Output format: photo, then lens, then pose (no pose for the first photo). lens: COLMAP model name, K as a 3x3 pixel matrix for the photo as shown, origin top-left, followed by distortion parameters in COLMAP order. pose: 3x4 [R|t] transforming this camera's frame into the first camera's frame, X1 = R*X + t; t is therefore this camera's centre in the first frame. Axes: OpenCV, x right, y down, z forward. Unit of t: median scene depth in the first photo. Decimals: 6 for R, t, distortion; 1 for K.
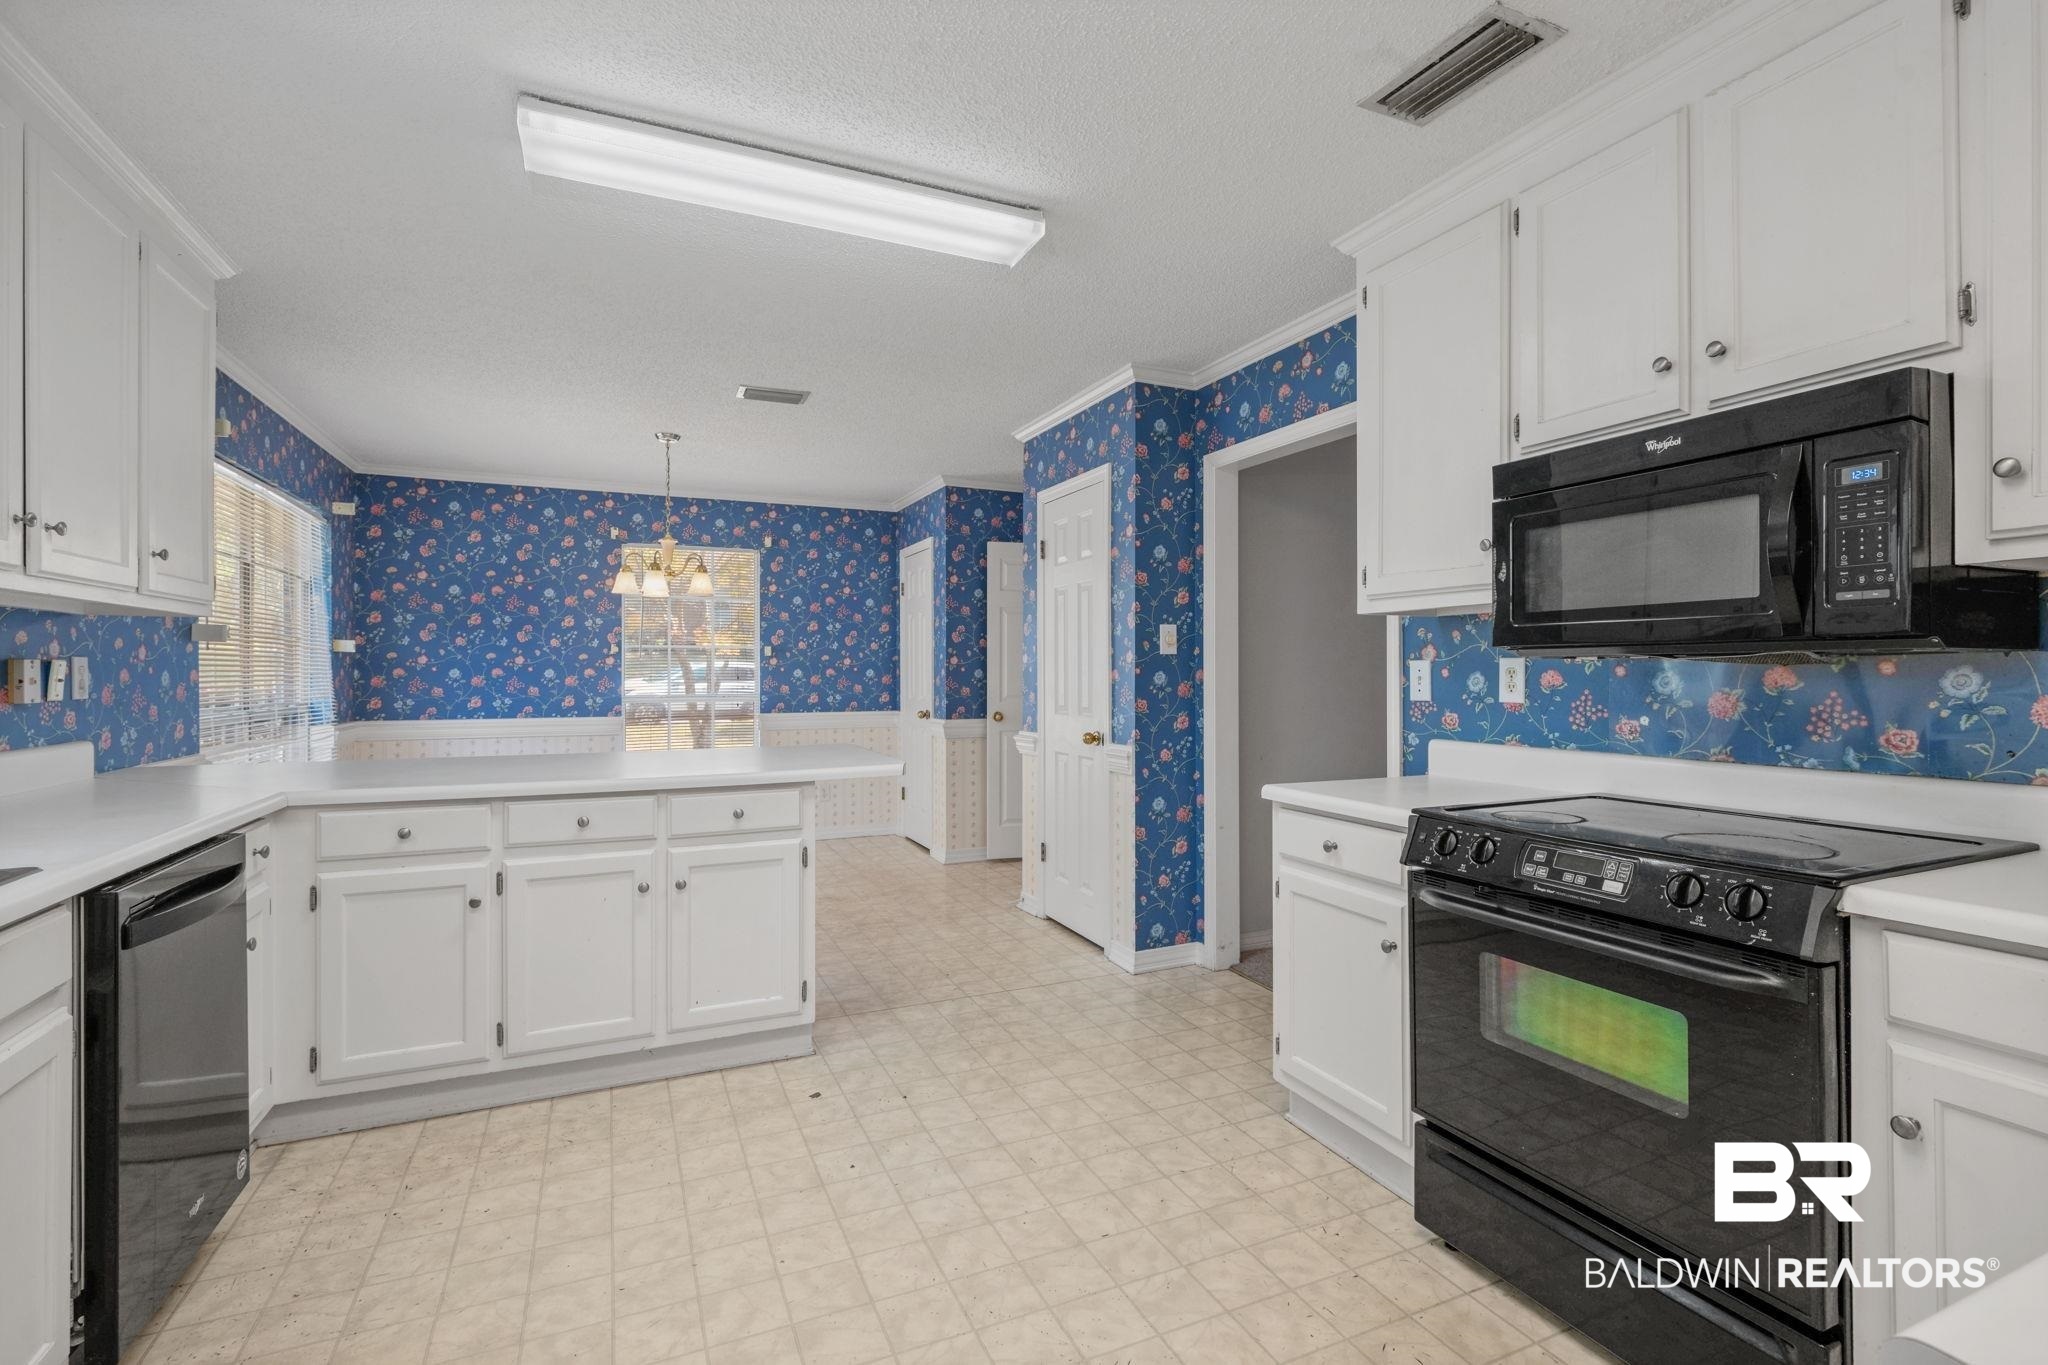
lens RADIAL K [[916.0, 0, 1028.4], [0, 916.0, 677.4], [0, 0, 1]] dist [-0.011105, -0.002050]
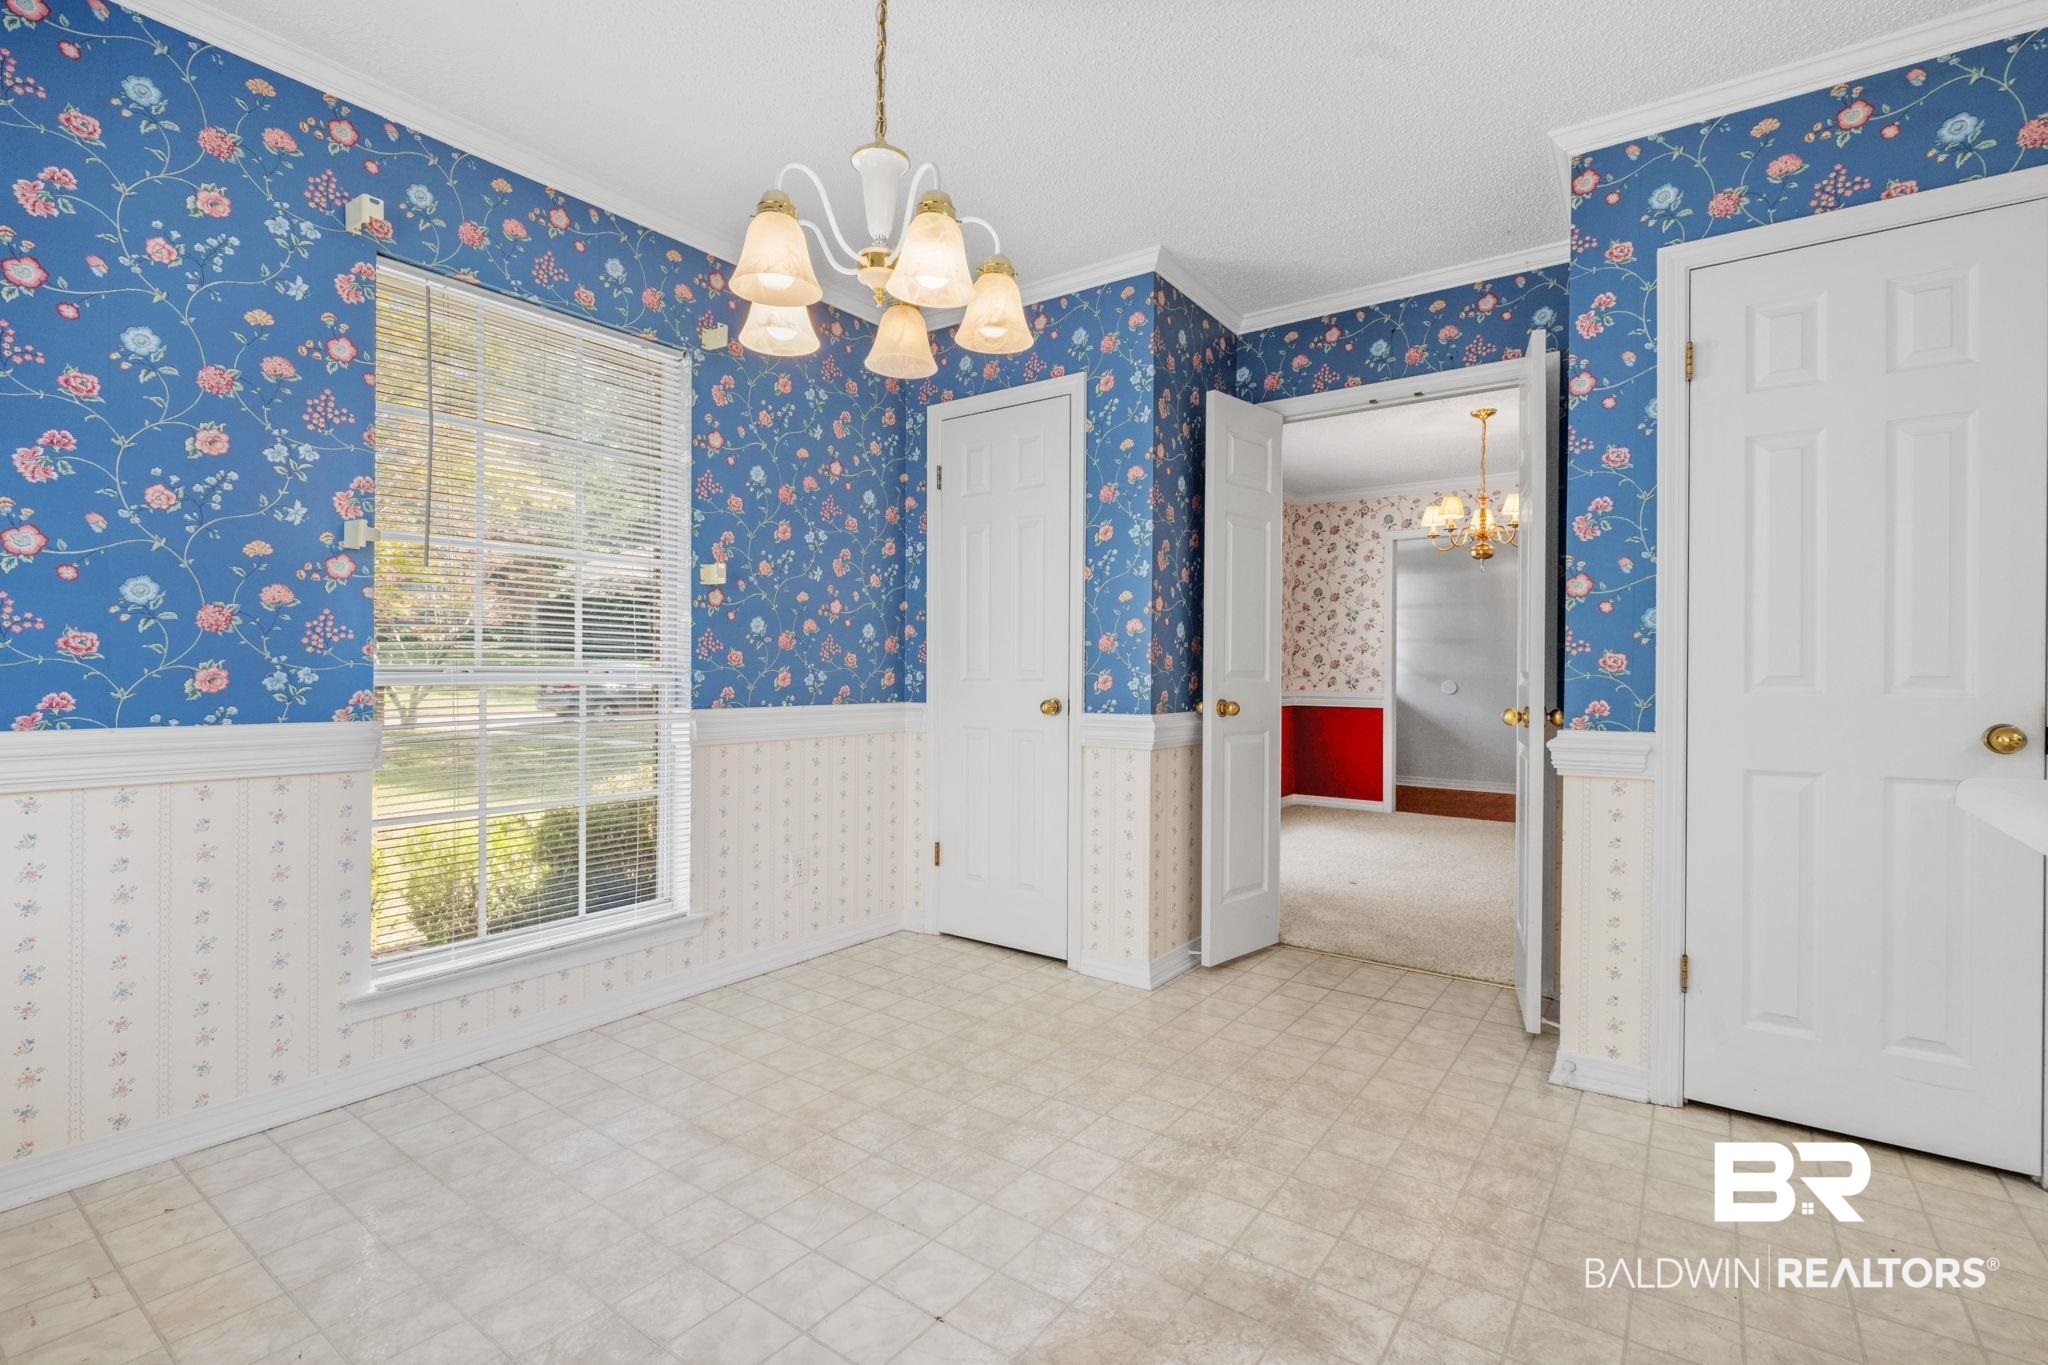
lens RADIAL K [[916.0, 0, 1009.1], [0, 916.0, 679.5], [0, 0, 1]] dist [-0.011105, -0.002050]
pose [[0.872646, 0.003448, 0.488340, -0.412650], [-0.003908, 0.999992, -0.000076, 0.025948], [-0.488337, -0.001842, 0.872653, 0.571318]]
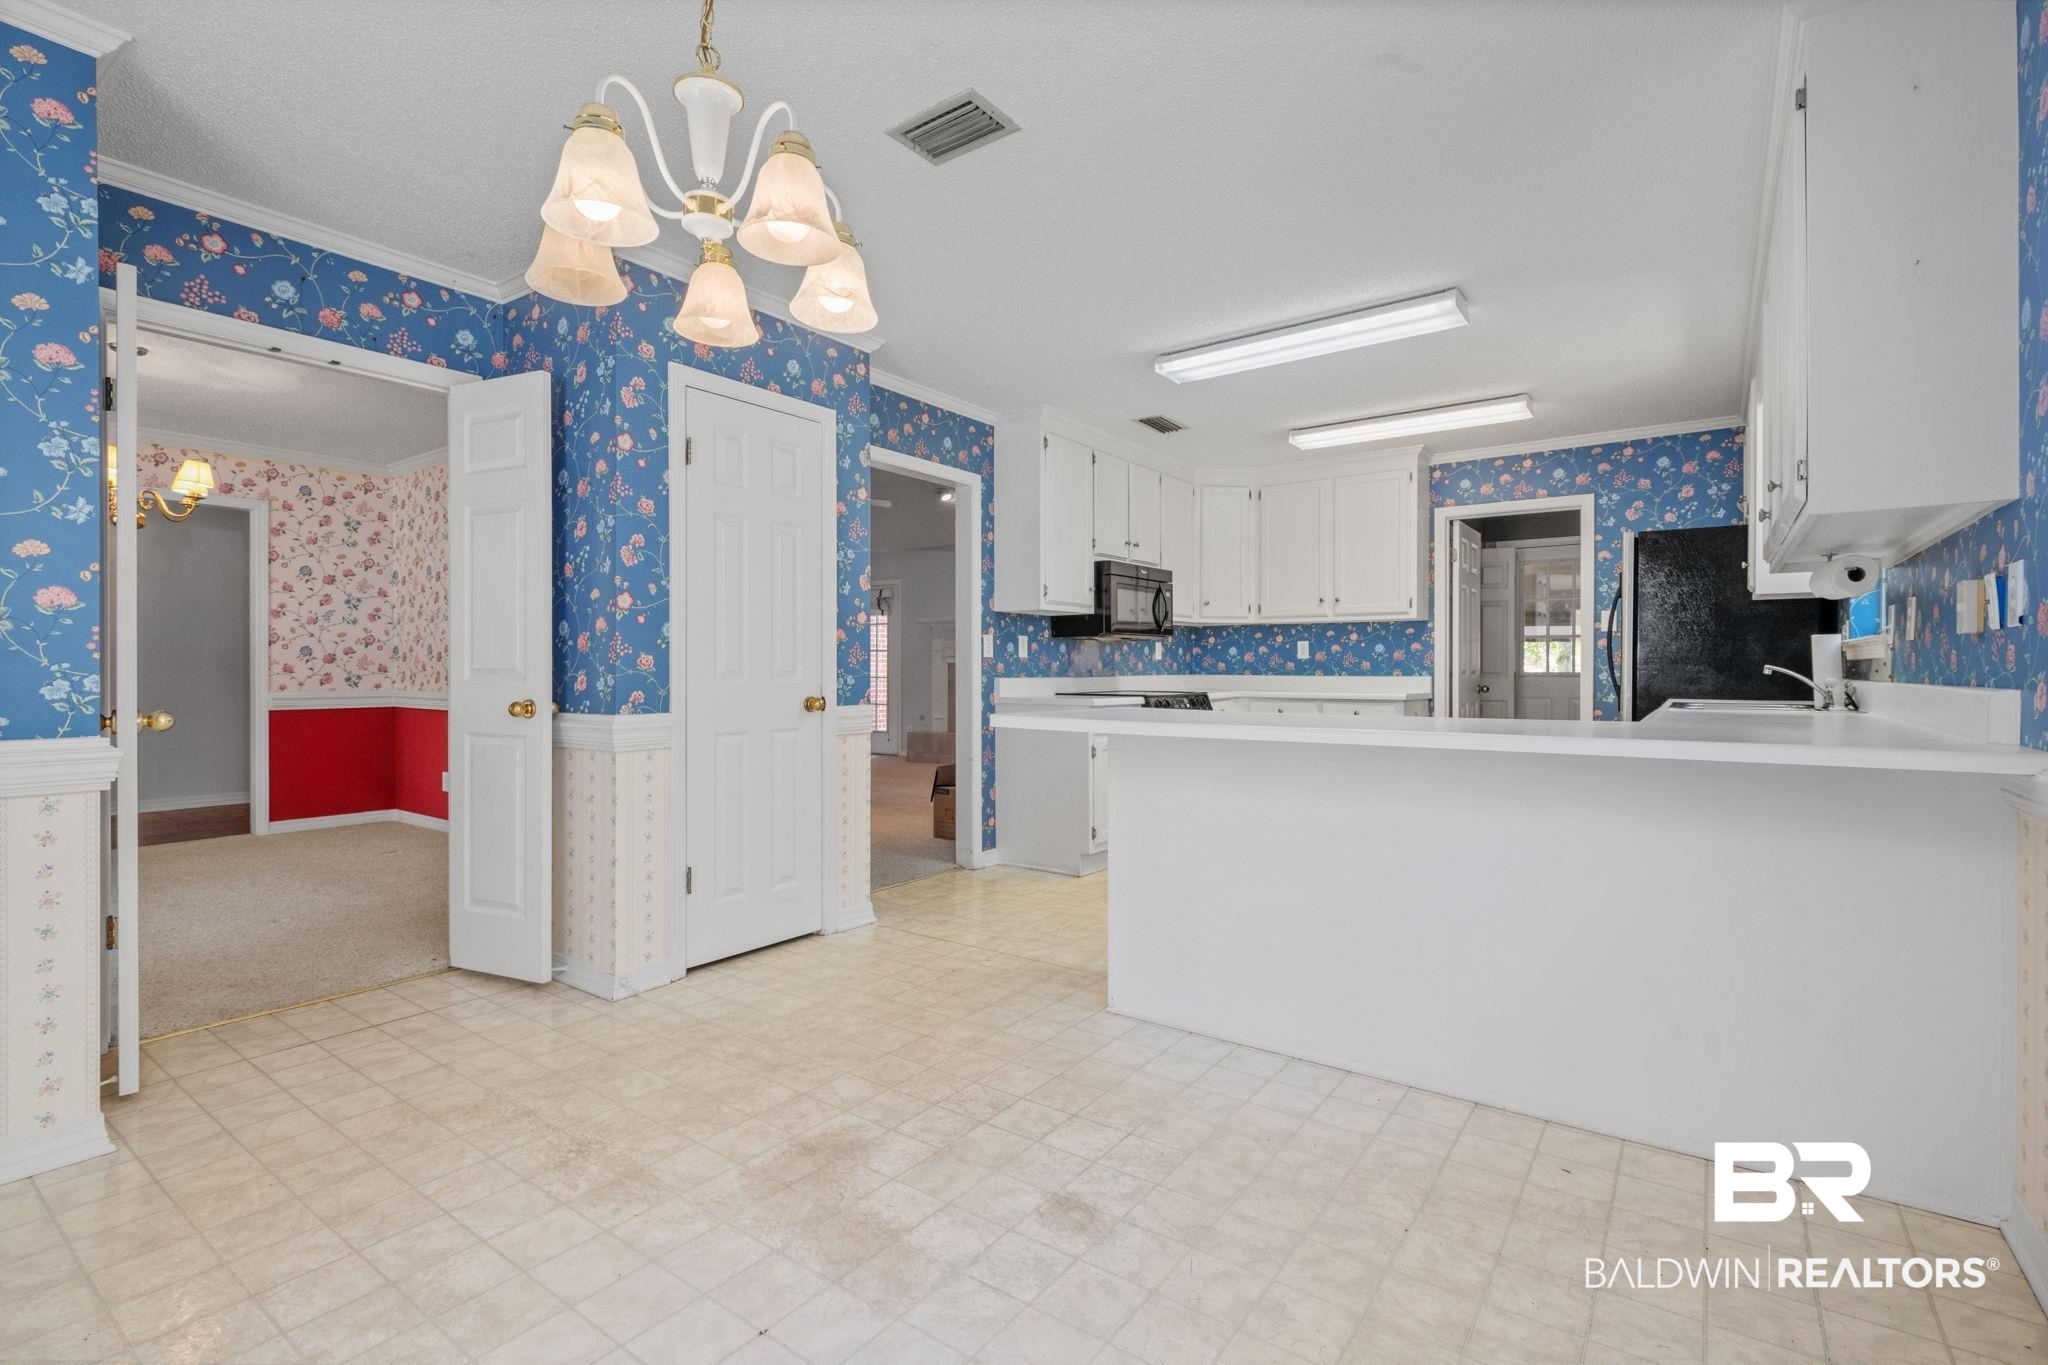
lens RADIAL K [[916.0, 0, 1033.8], [0, 916.0, 671.5], [0, 0, 1]] dist [-0.011105, -0.002050]
pose [[-0.491835, 0.000982, 0.870688, -0.551623], [0.005833, 0.999981, 0.002167, 0.023475], [-0.870669, 0.006144, -0.491831, 0.846035]]
